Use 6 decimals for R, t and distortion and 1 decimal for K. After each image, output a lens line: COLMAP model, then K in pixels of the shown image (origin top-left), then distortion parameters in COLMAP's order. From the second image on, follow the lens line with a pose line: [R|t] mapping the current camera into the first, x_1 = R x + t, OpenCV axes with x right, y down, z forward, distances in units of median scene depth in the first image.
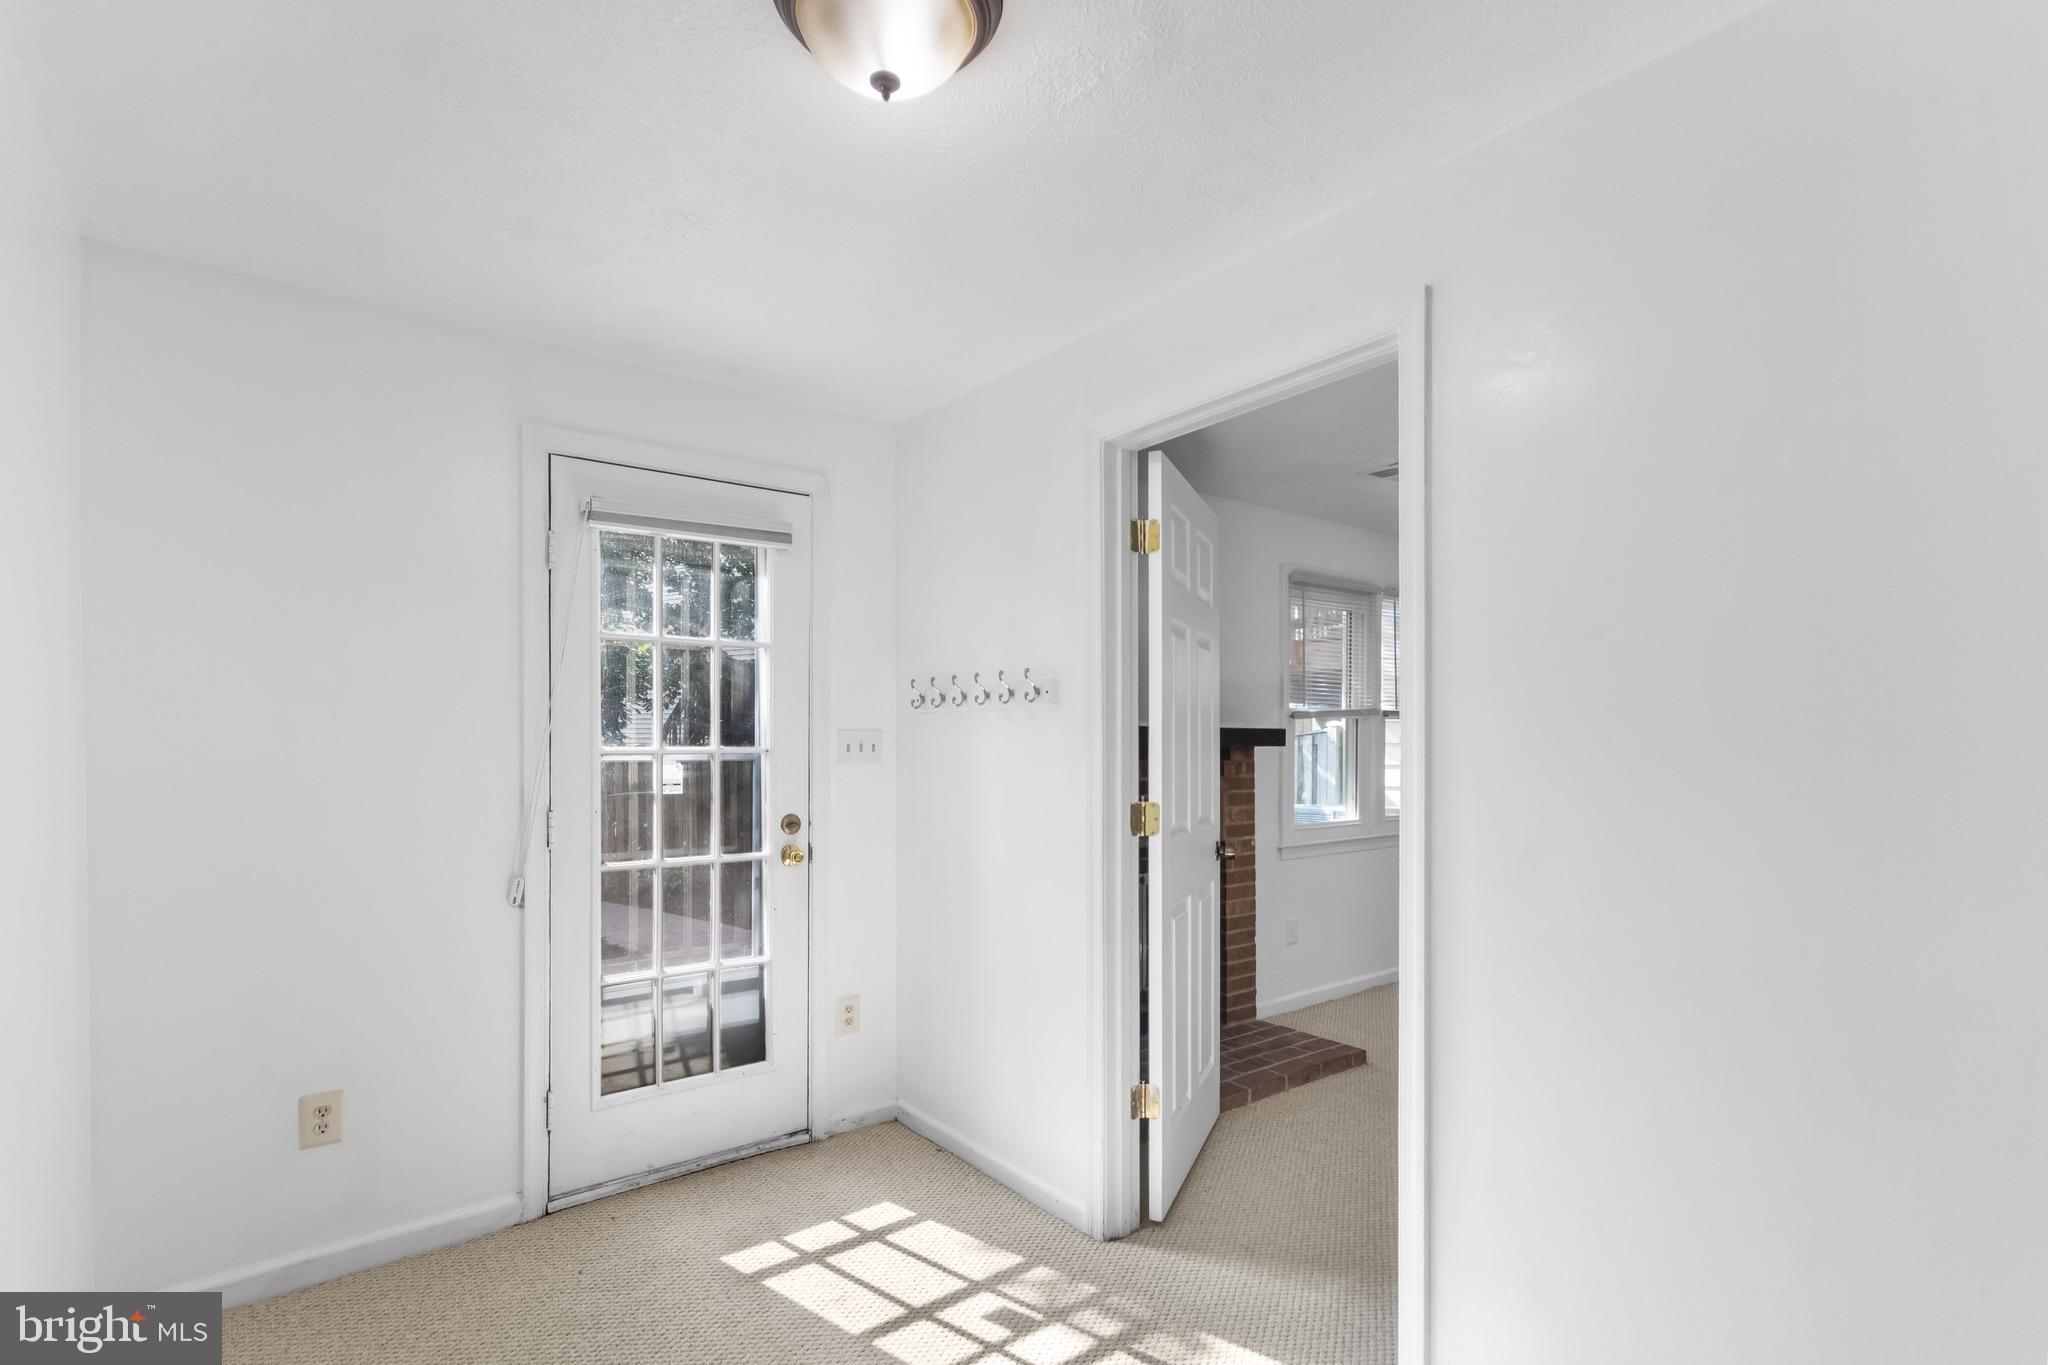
lens RADIAL K [[941.4, 0, 995.9], [0, 941.4, 795.4], [0, 0, 1]] dist [0.001806, 0.000363]
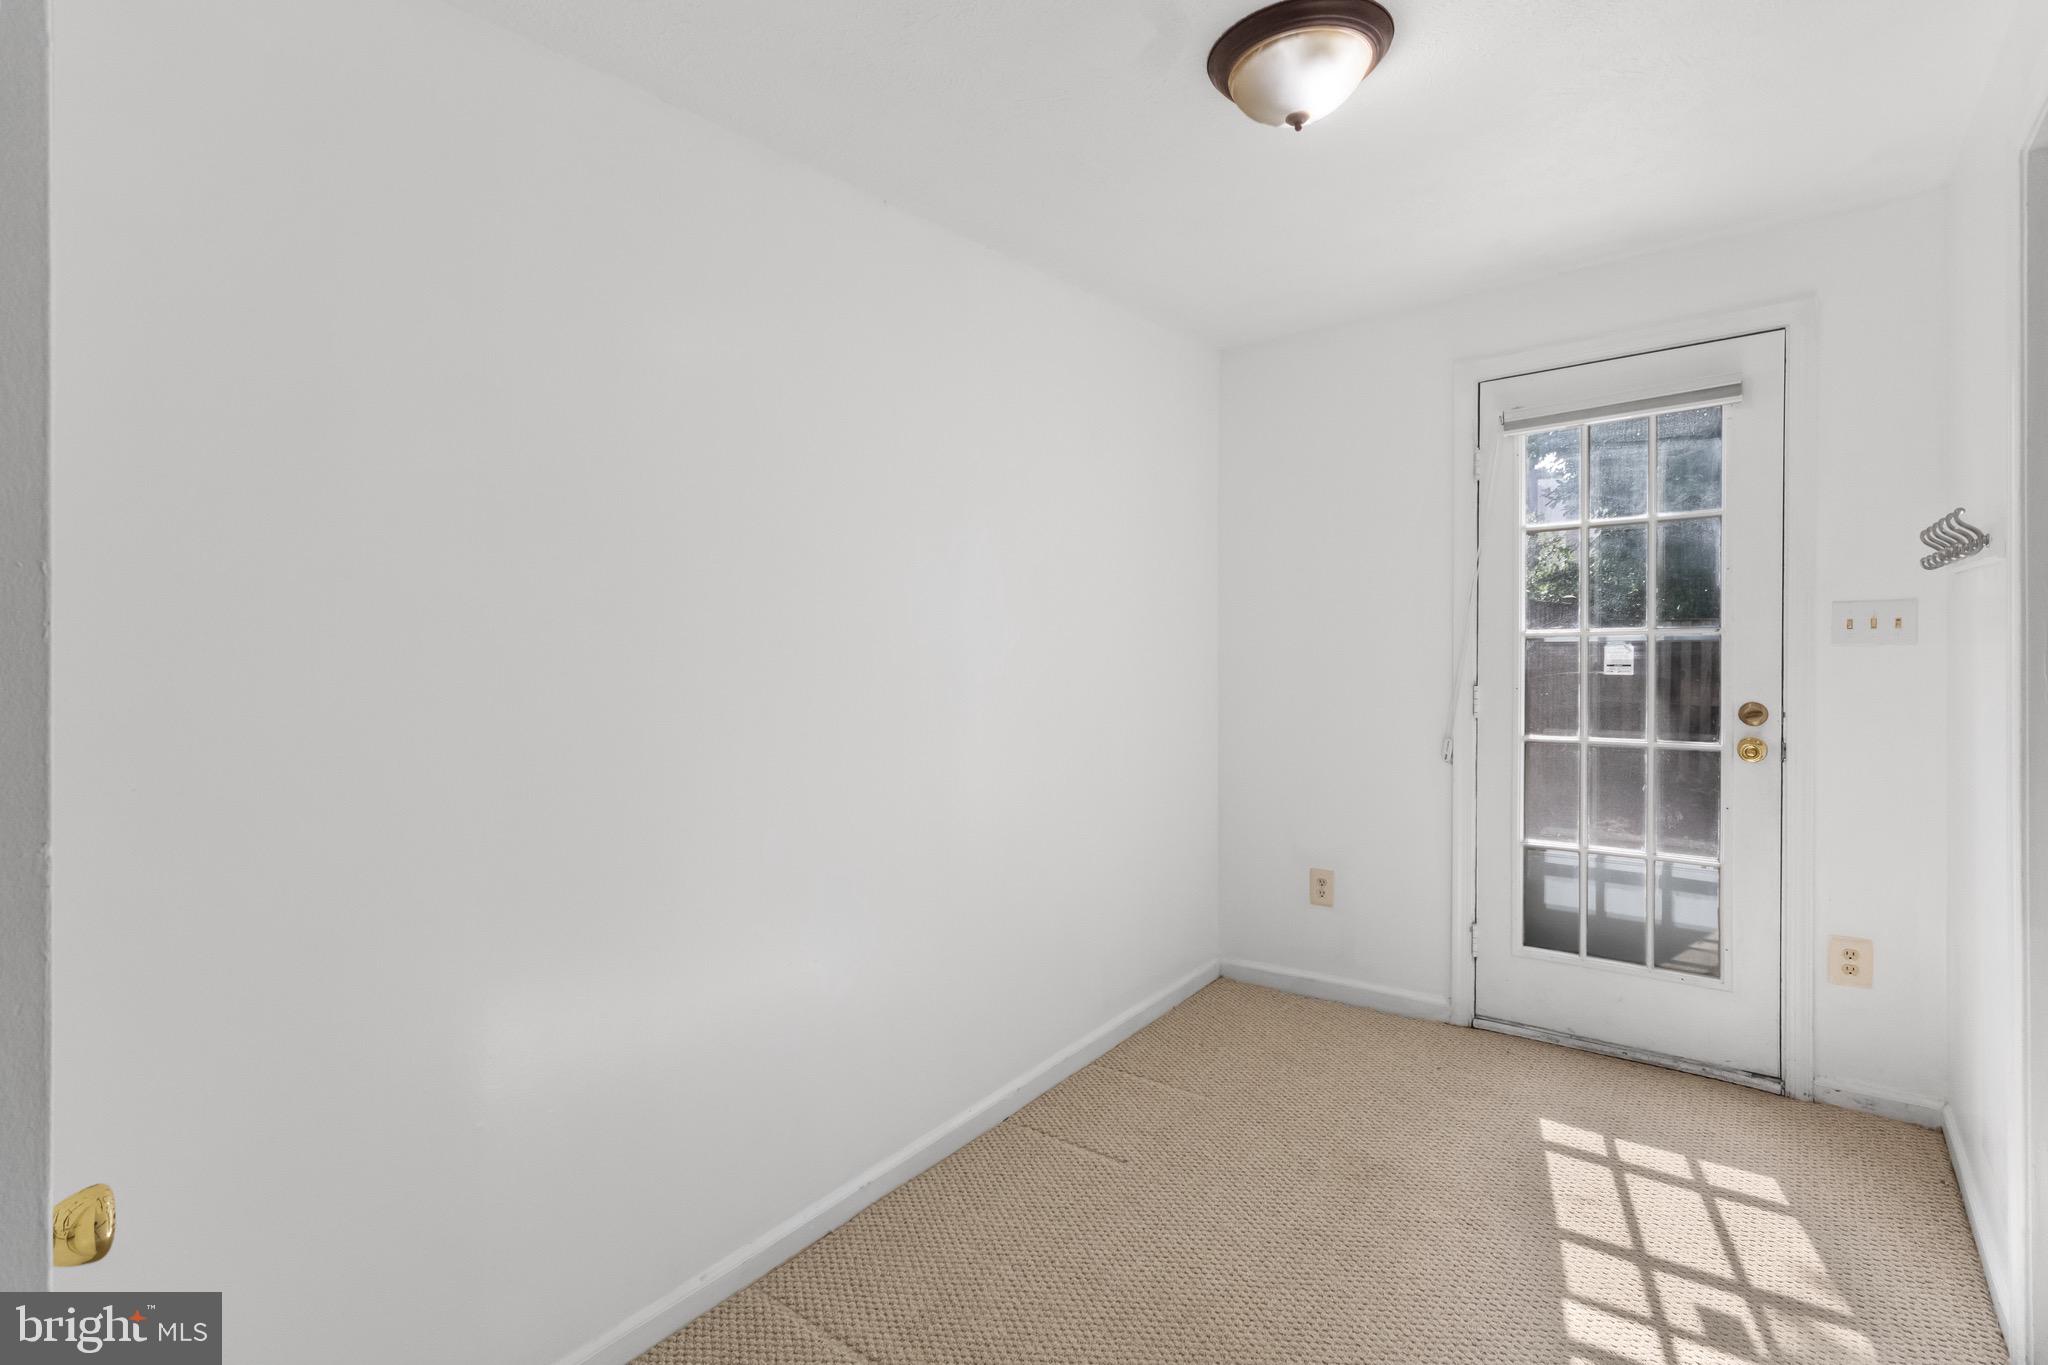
lens RADIAL K [[893.9, 0, 1038.6], [0, 893.9, 660.9], [0, 0, 1]] dist [0.000414, 0.000250]
pose [[0.289662, 0.015742, -0.956999, 0.388637], [-0.029305, 0.999542, 0.007571, -0.005478], [0.956680, 0.025852, 0.289991, 0.132641]]
